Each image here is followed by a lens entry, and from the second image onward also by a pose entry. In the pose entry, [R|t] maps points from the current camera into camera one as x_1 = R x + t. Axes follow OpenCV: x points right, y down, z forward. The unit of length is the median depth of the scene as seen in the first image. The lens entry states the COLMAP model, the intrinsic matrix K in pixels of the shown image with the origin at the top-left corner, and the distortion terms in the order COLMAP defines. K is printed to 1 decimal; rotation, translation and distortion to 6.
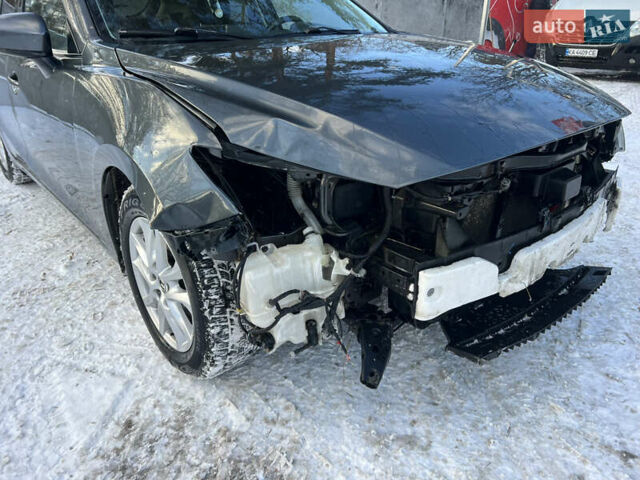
lens RADIAL K [[471.3, 0, 320.0], [0, 471.3, 240.0], [0, 0, 1]] dist [0.044434, -0.052098]
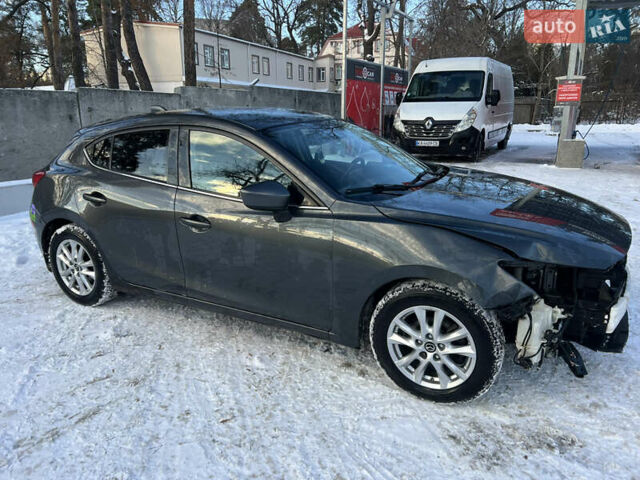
lens RADIAL K [[471.3, 0, 320.0], [0, 471.3, 240.0], [0, 0, 1]] dist [0.044434, -0.052098]
pose [[0.935438, -0.106884, 0.336944, -1.363829], [0.157585, 0.979326, -0.126836, -0.132266], [-0.316422, 0.171744, 0.932942, -0.477387]]
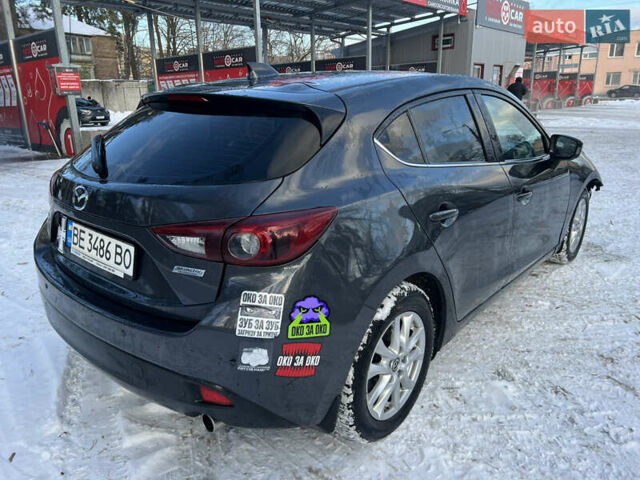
lens RADIAL K [[471.3, 0, 320.0], [0, 471.3, 240.0], [0, 0, 1]] dist [0.044434, -0.052098]
pose [[-0.130906, -0.291306, 0.947631, -2.982758], [0.427731, 0.845721, 0.319066, -1.416176], [-0.894377, 0.447099, 0.013890, 2.532857]]
